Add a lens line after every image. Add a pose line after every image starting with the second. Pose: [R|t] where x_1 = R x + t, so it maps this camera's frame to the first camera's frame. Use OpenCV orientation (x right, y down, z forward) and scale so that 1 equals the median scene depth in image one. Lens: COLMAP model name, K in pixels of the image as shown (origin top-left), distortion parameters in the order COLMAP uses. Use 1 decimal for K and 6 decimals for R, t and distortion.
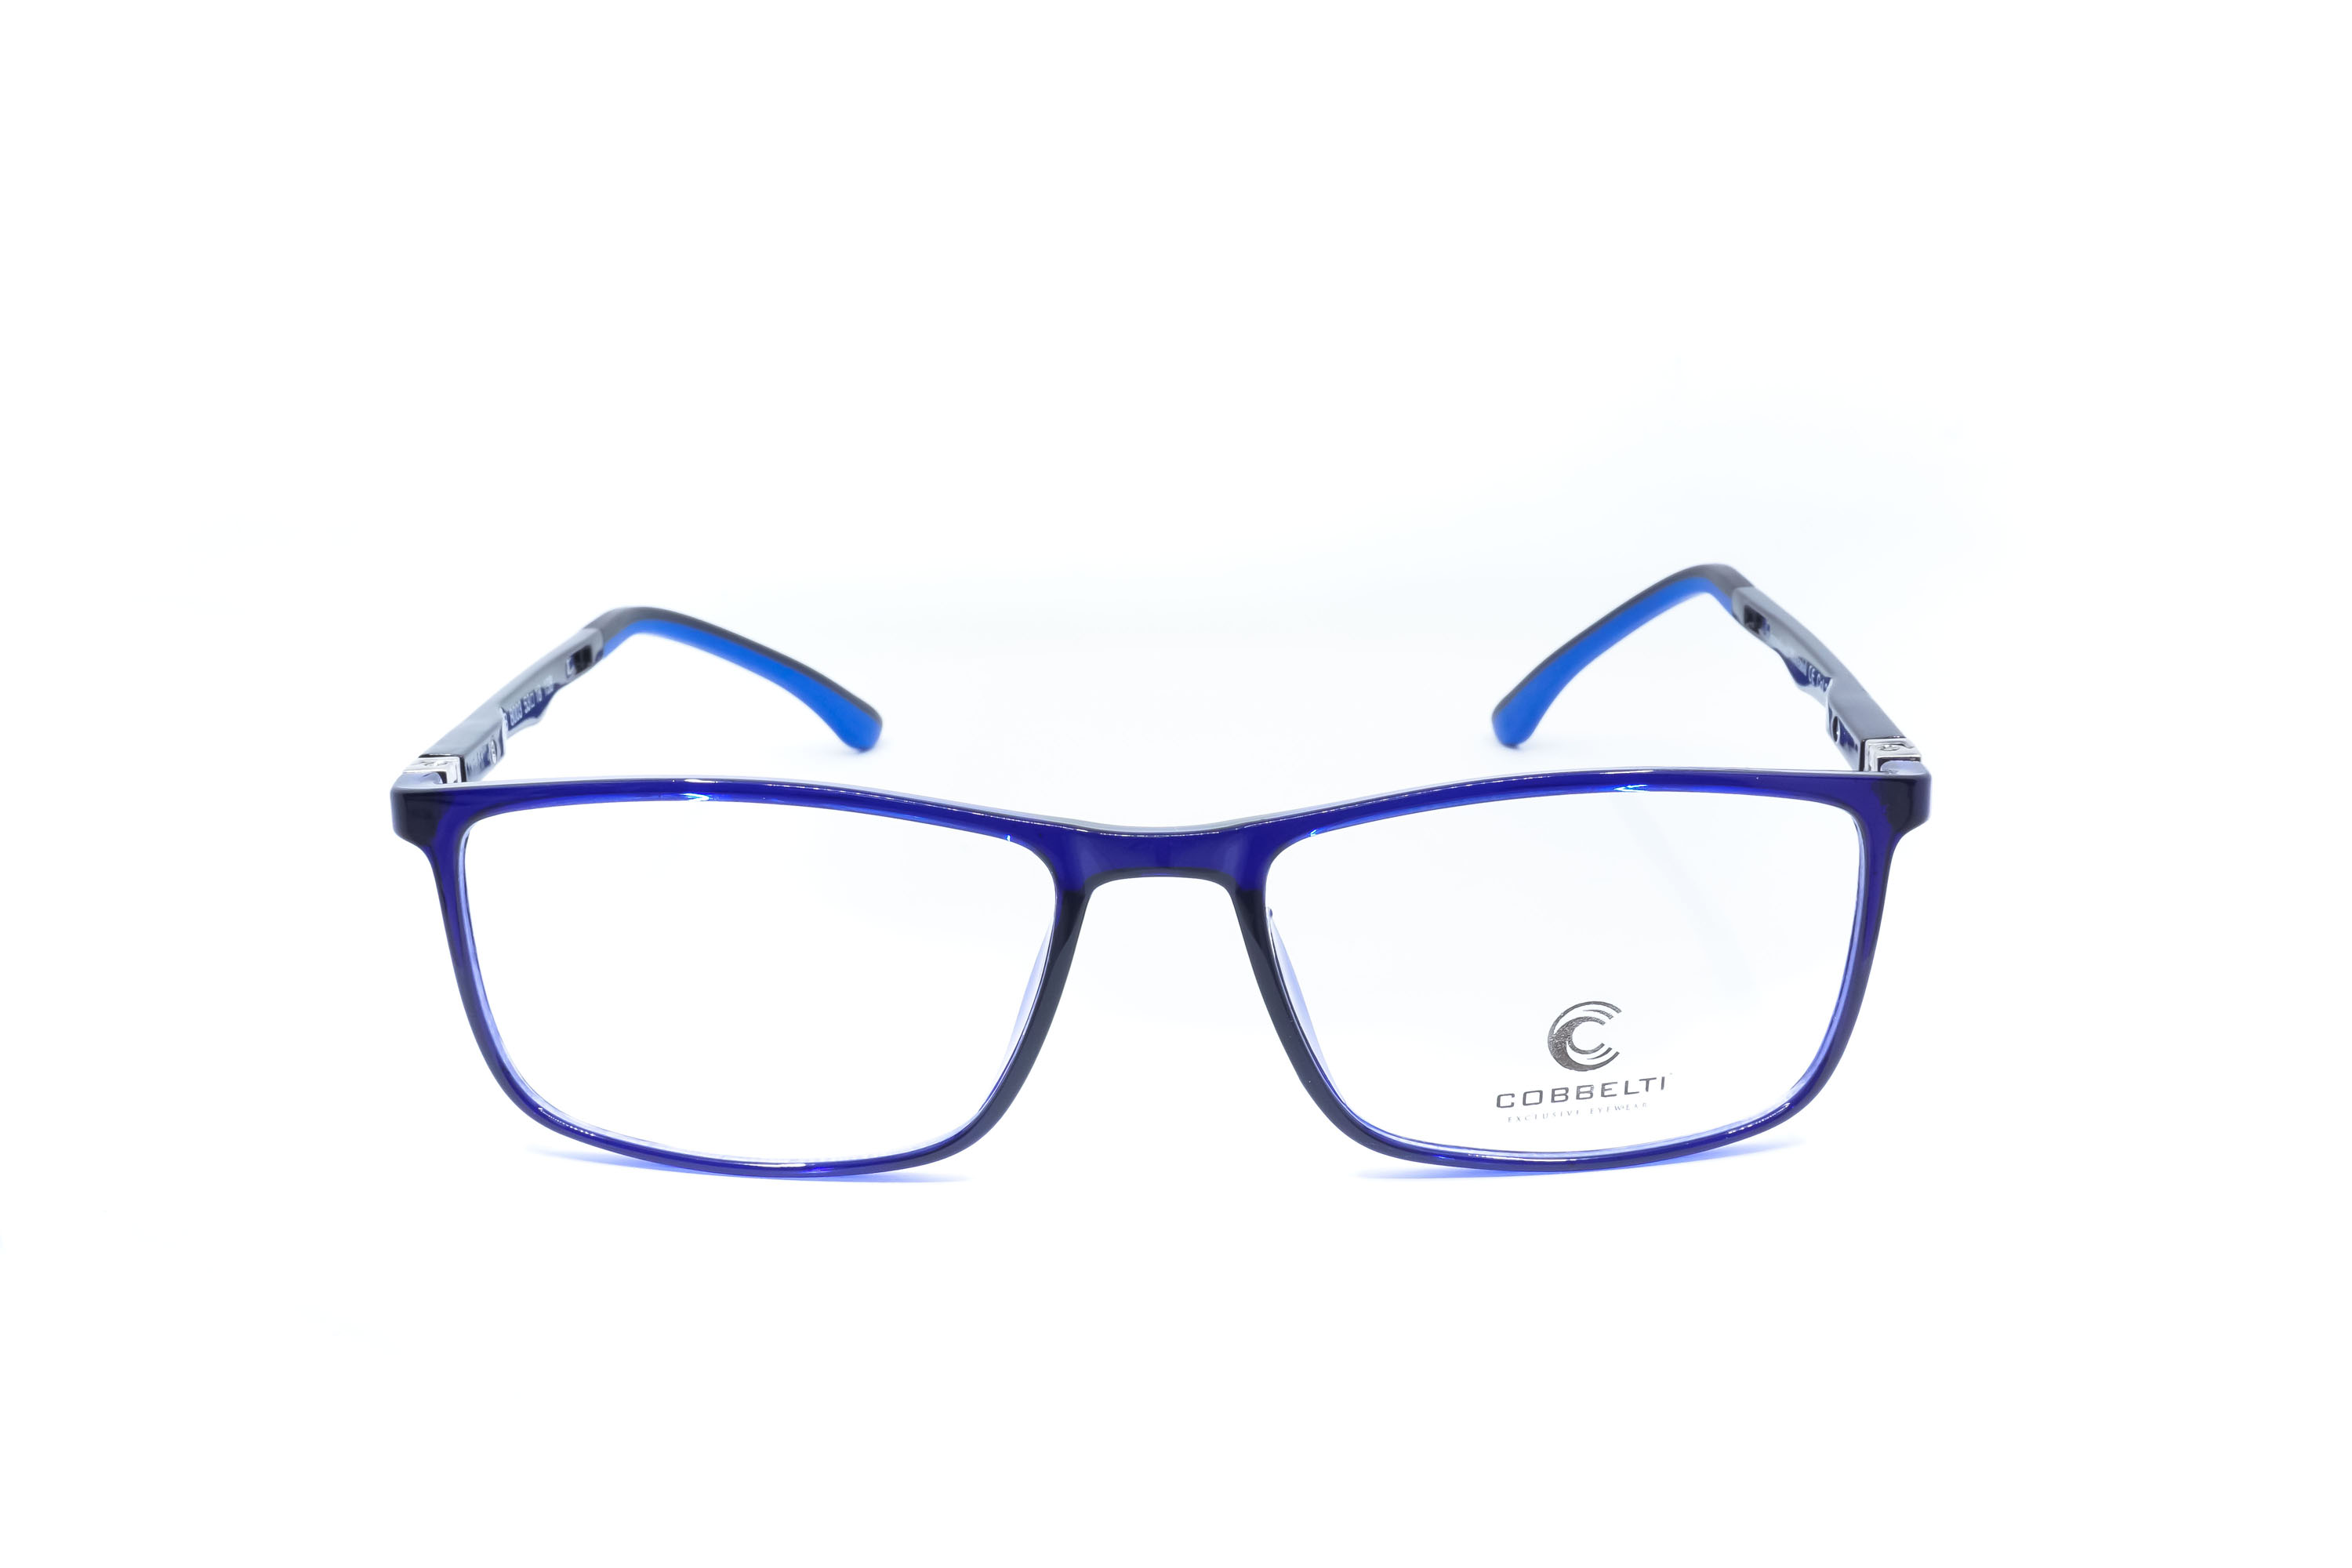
lens RADIAL K [[2519.1, 0, 1178.4], [0, 2519.1, 781.3], [0, 0, 1]] dist [-0.024514, 0.000000]
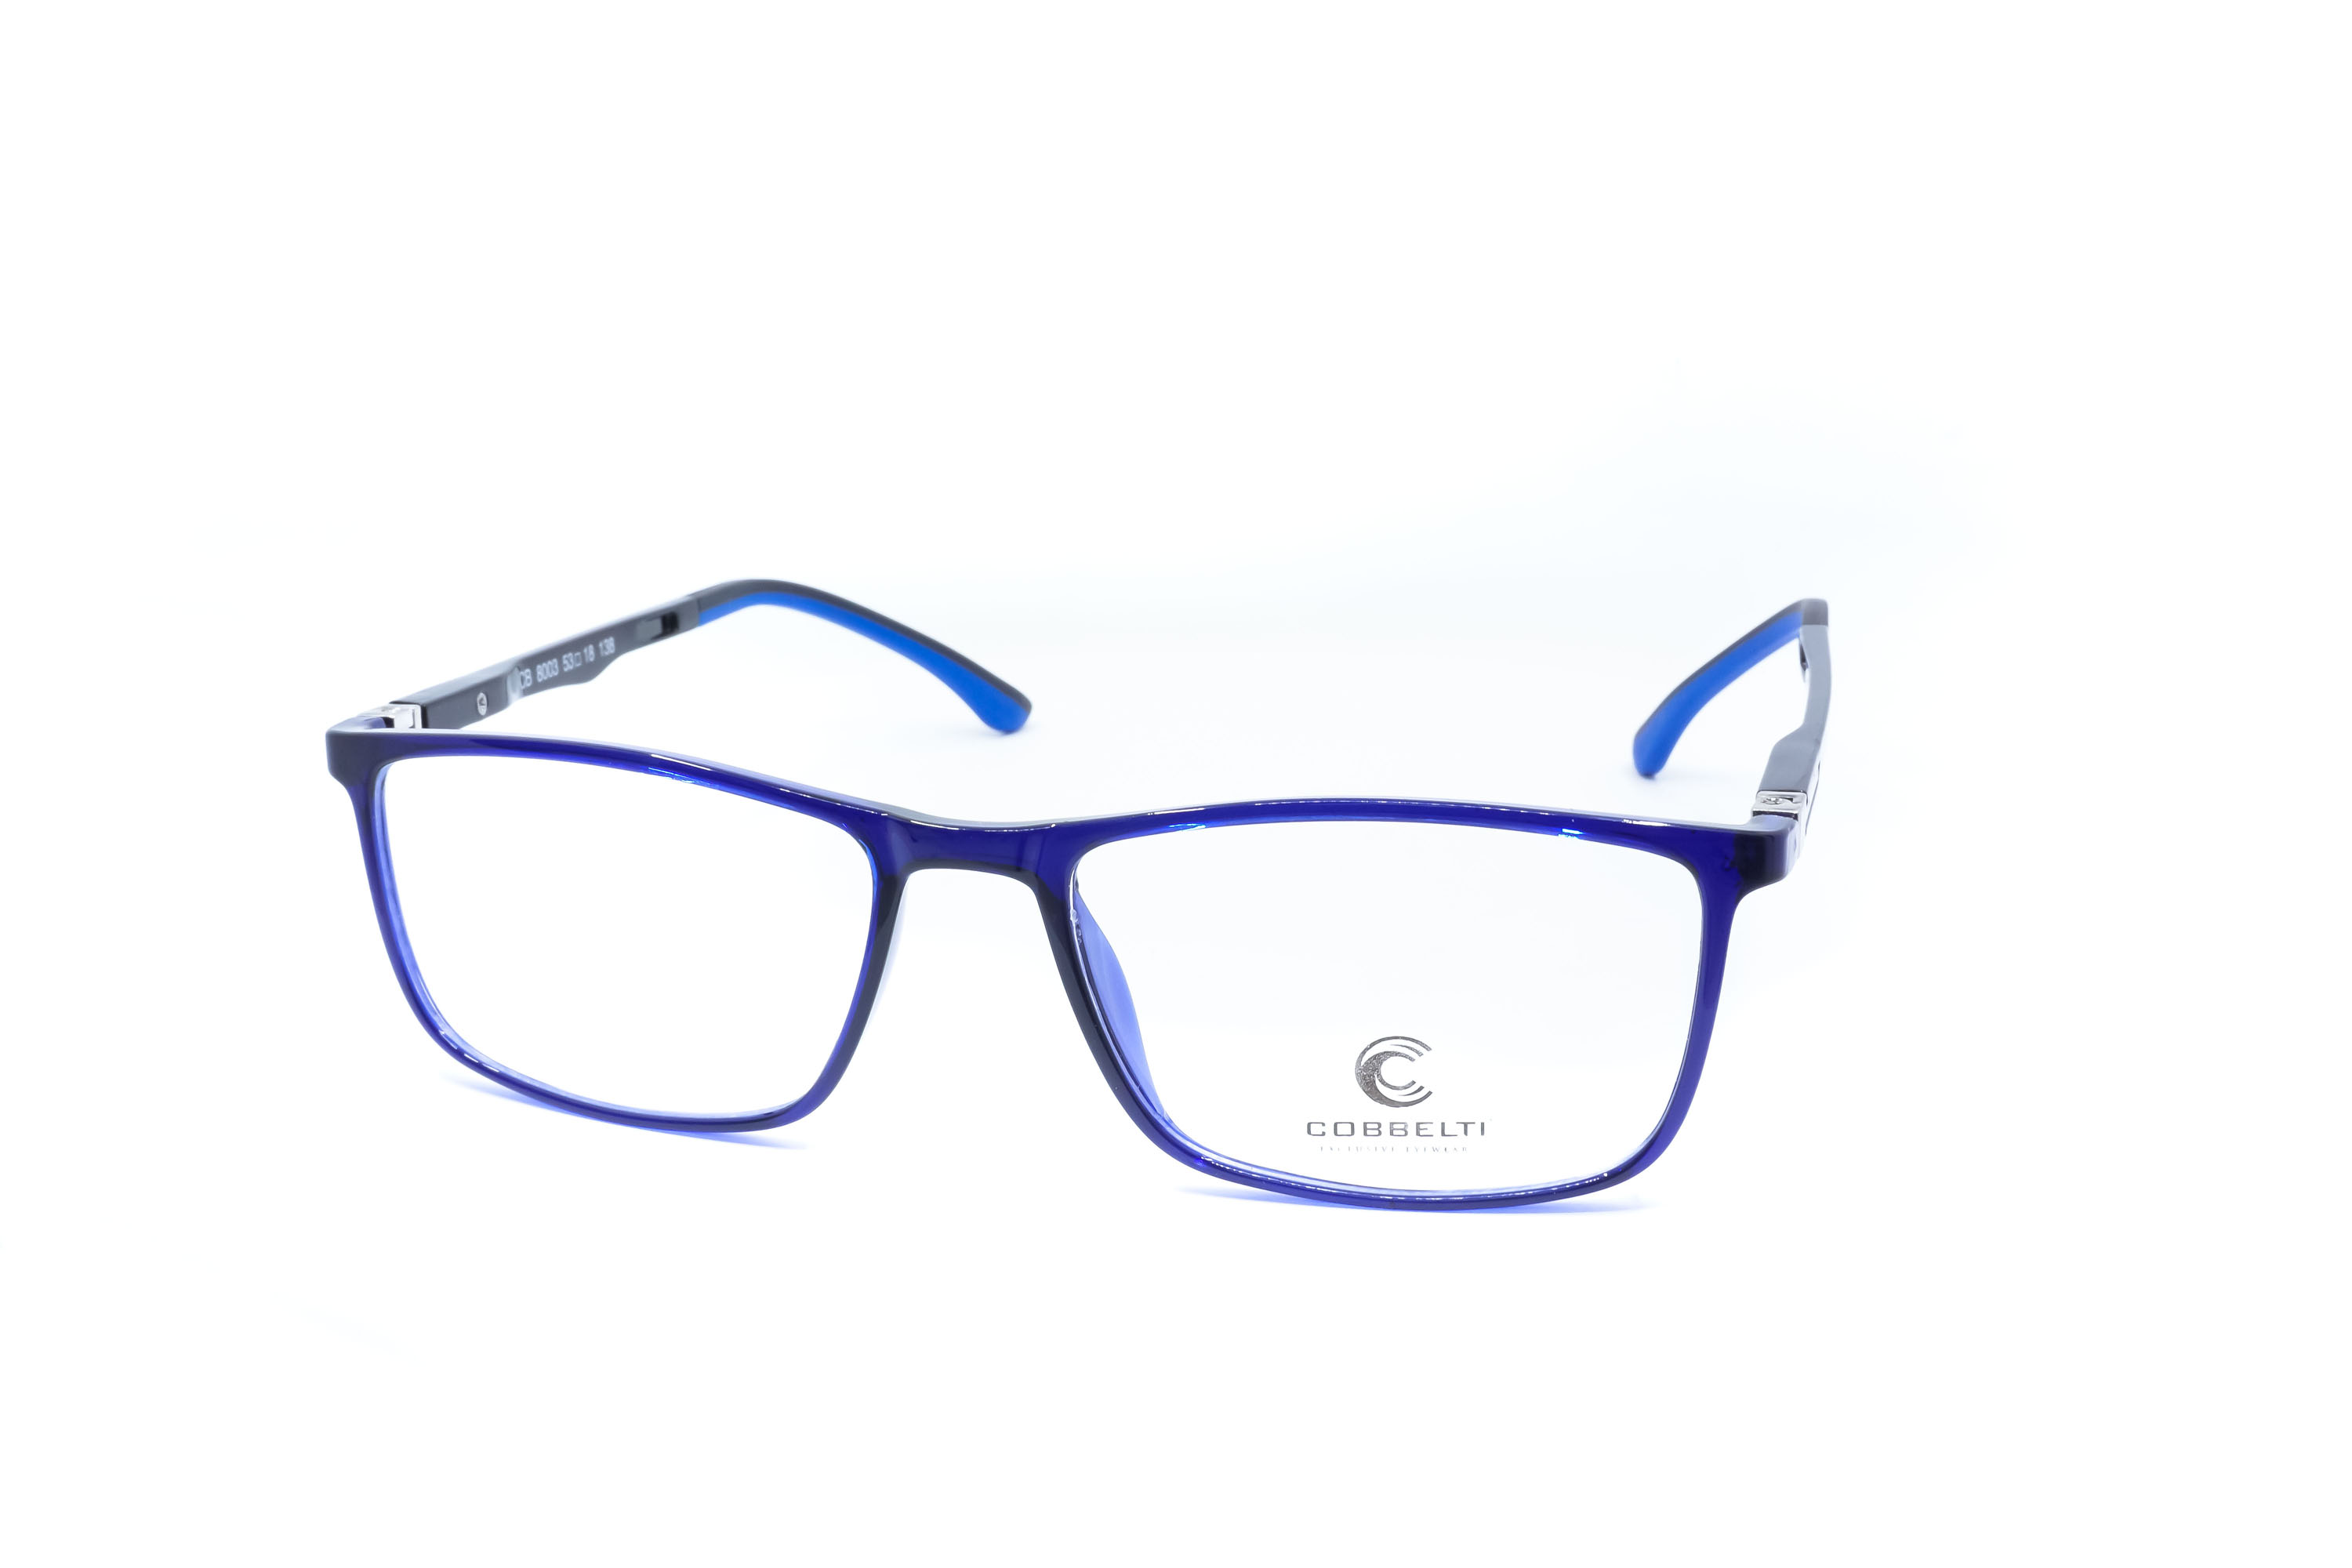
lens RADIAL K [[2519.1, 0, 1172.6], [0, 2519.1, 784.6], [0, 0, 1]] dist [-0.024514, 0.000000]
pose [[0.969962, 0.075986, -0.231084, 0.291183], [-0.075327, 0.997090, 0.011688, -0.013446], [0.231300, 0.006069, 0.972864, 0.036803]]
